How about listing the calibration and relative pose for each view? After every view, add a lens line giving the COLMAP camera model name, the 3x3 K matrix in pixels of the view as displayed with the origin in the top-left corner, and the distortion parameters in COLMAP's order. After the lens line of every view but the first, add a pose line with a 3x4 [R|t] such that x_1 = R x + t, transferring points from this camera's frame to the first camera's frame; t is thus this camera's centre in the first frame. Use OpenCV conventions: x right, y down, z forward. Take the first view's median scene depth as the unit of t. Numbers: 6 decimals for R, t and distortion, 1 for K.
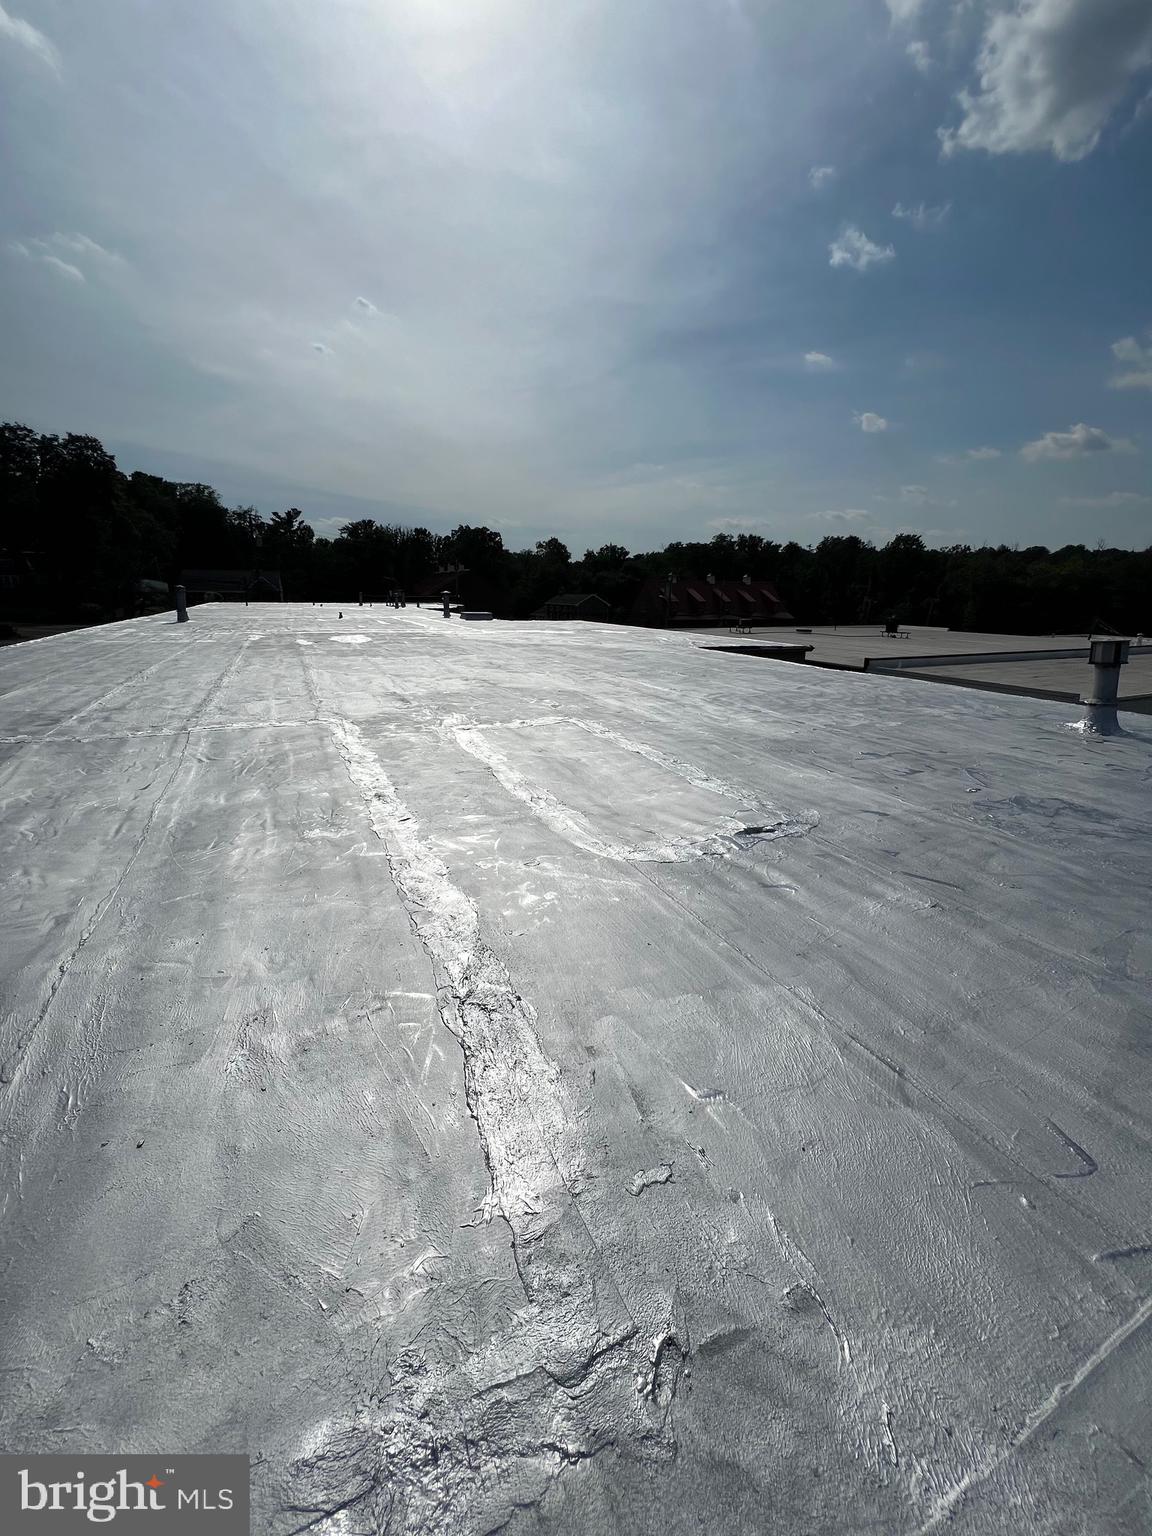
lens RADIAL K [[631.5, 0, 576.0], [0, 631.5, 768.0], [0, 0, 1]] dist [-0.001502, -0.000428]
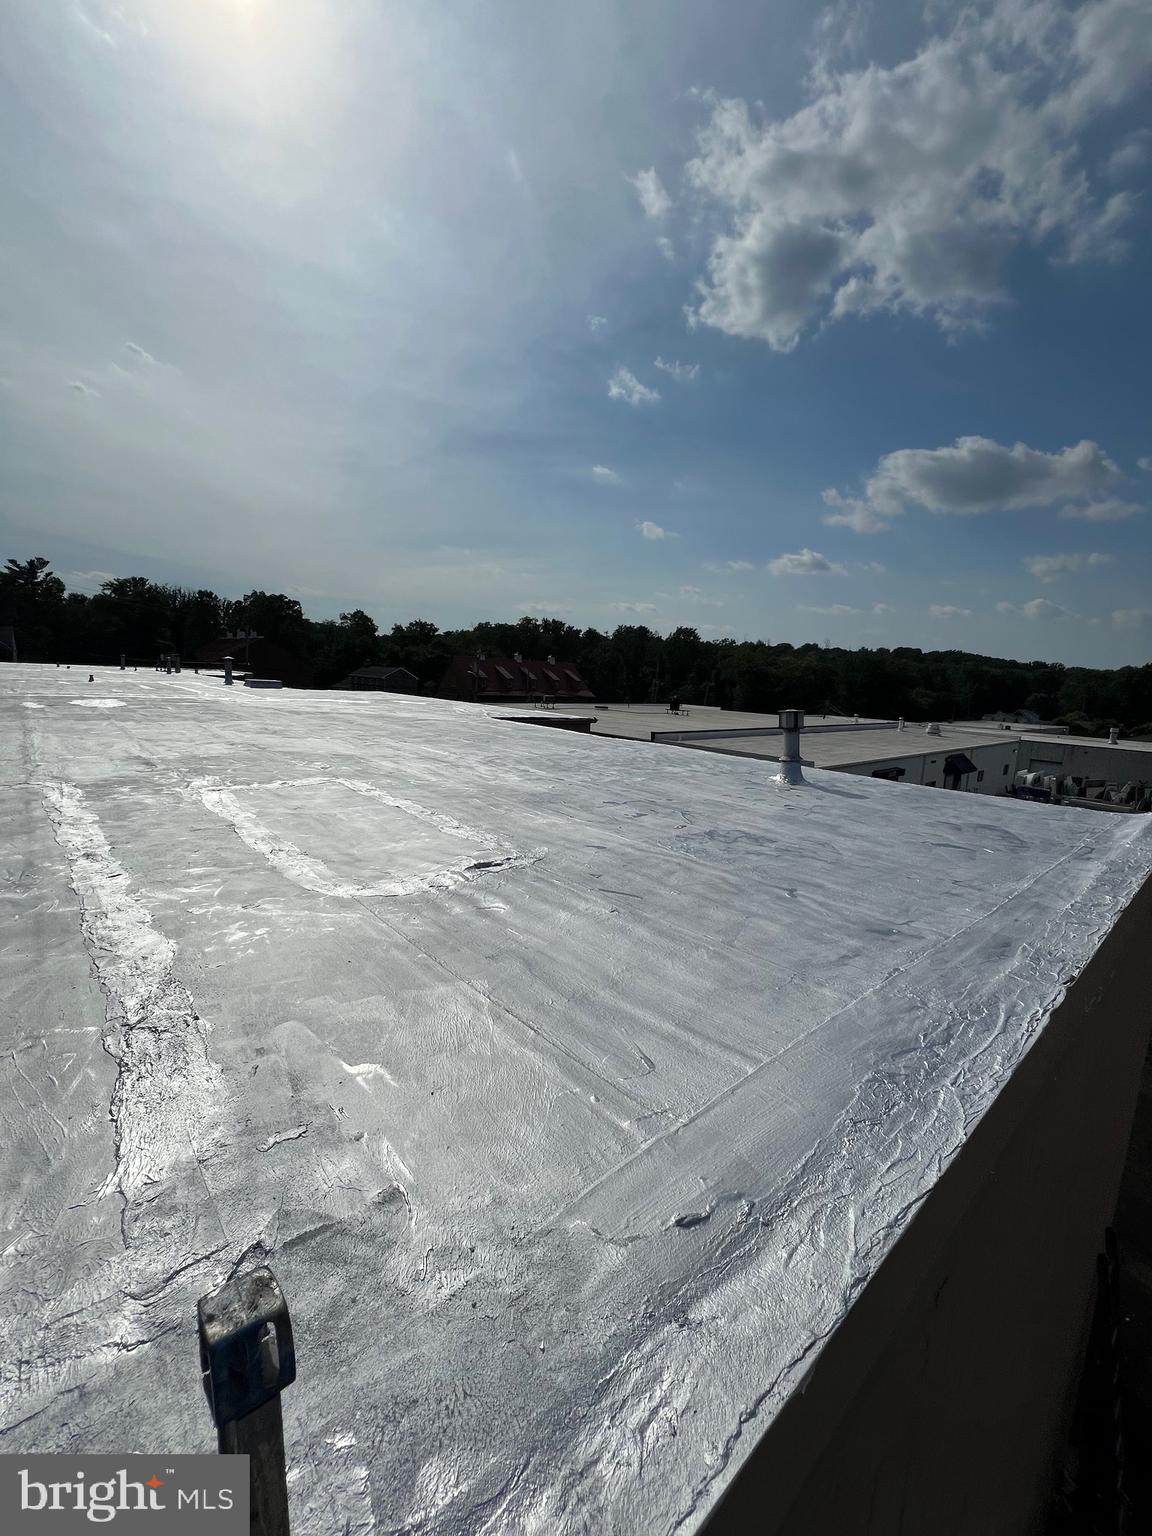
lens RADIAL K [[631.5, 0, 576.0], [0, 631.5, 768.0], [0, 0, 1]] dist [-0.001502, -0.000428]
pose [[0.954698, -0.009198, 0.297434, 0.092953], [0.042991, 0.993299, -0.107275, 0.046998], [-0.294455, 0.115202, 0.948696, -0.092743]]
